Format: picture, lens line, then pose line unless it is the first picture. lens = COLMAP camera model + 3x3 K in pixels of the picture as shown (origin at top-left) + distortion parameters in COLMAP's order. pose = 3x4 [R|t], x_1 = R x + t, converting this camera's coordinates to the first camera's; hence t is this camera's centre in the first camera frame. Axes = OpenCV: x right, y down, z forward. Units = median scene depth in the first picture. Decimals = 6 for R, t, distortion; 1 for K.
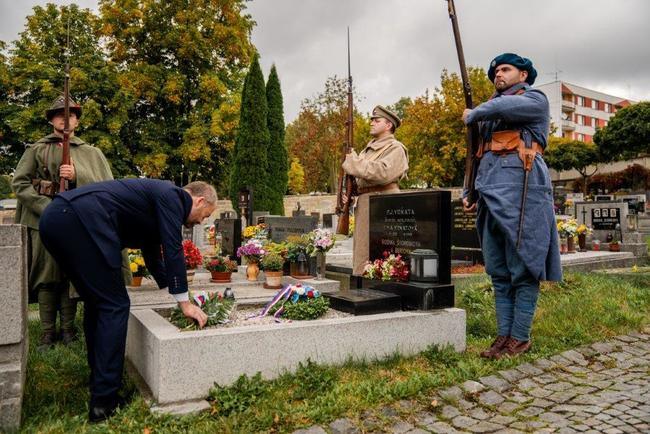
lens RADIAL K [[506.5, 0, 325.0], [0, 506.5, 217.0], [0, 0, 1]] dist [-0.104520, 0.131606]
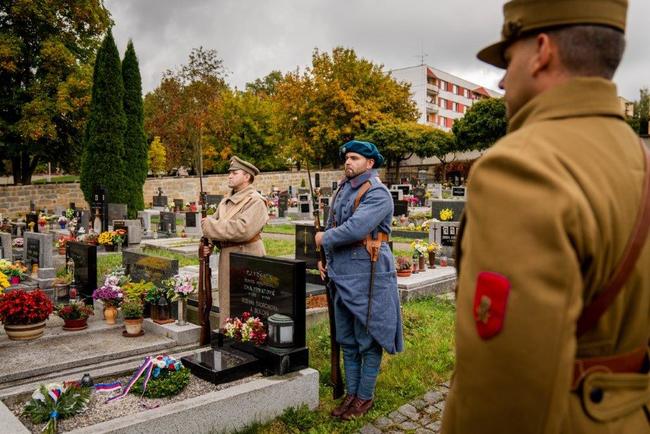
lens RADIAL K [[525.4, 0, 337.8], [0, 525.4, 219.9], [0, 0, 1]] dist [-0.115472, 0.113991]
pose [[0.961969, -0.008902, 0.273014, 0.001968], [-0.006025, 0.998534, 0.053789, -0.031345], [-0.273093, -0.053389, 0.960505, -0.013379]]
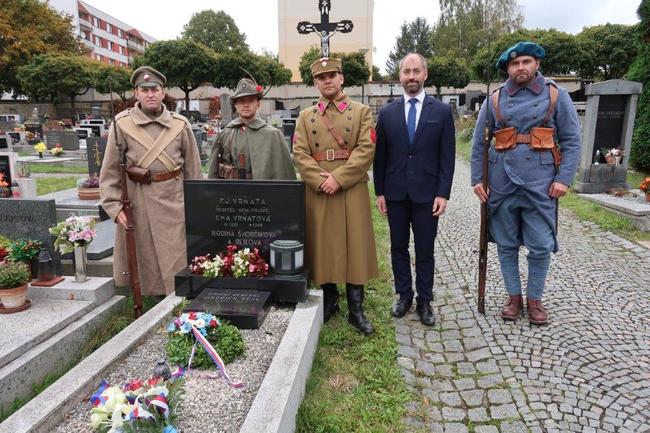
lens RADIAL K [[442.7, 0, 325.0], [0, 442.7, 216.5], [0, 0, 1]] dist [-0.017545, 0.002186]
pose [[0.577551, -0.148698, 0.802698, -0.071871], [-0.008553, 0.982115, 0.188088, -0.023459], [-0.816310, -0.115496, 0.565949, 0.071065]]
